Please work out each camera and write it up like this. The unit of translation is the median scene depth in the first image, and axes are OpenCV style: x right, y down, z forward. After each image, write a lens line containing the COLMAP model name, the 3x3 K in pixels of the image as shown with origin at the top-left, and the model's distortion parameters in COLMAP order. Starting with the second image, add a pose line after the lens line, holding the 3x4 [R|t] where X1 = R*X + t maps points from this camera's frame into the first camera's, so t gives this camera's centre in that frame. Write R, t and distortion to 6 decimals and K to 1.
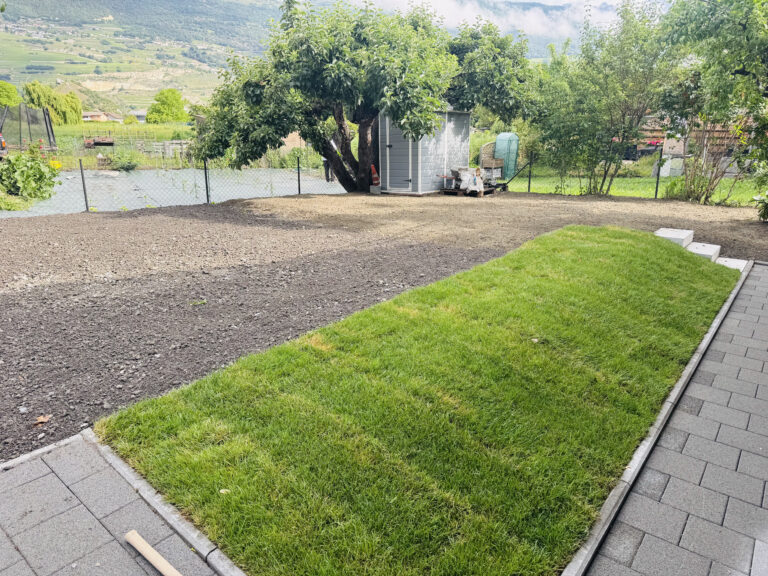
lens RADIAL K [[520.2, 0, 383.6], [0, 520.2, 285.8], [0, 0, 1]] dist [0.004993, -0.002805]
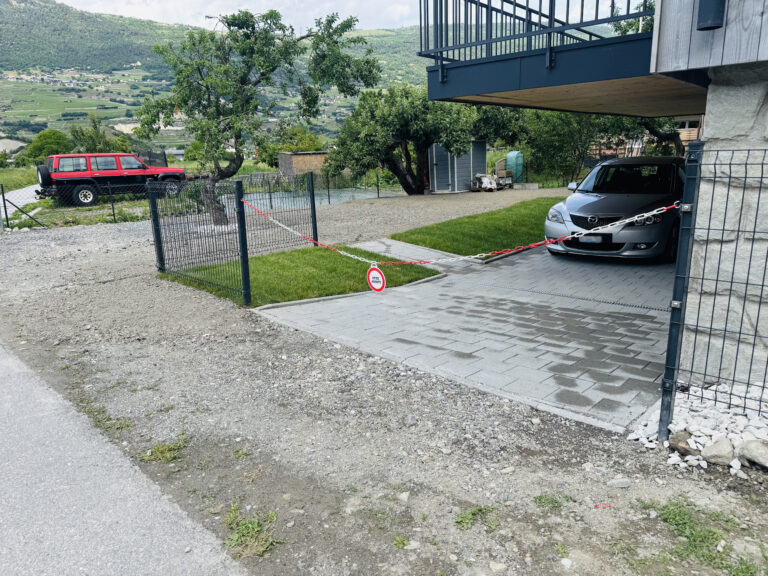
lens RADIAL K [[541.1, 0, 368.7], [0, 541.1, 295.2], [0, 0, 1]] dist [0.015614, -0.017581]
pose [[0.997076, -0.038292, -0.066123, -0.097867], [0.035697, 0.998562, -0.040003, 0.188635], [0.067560, 0.037525, 0.997009, -0.642633]]
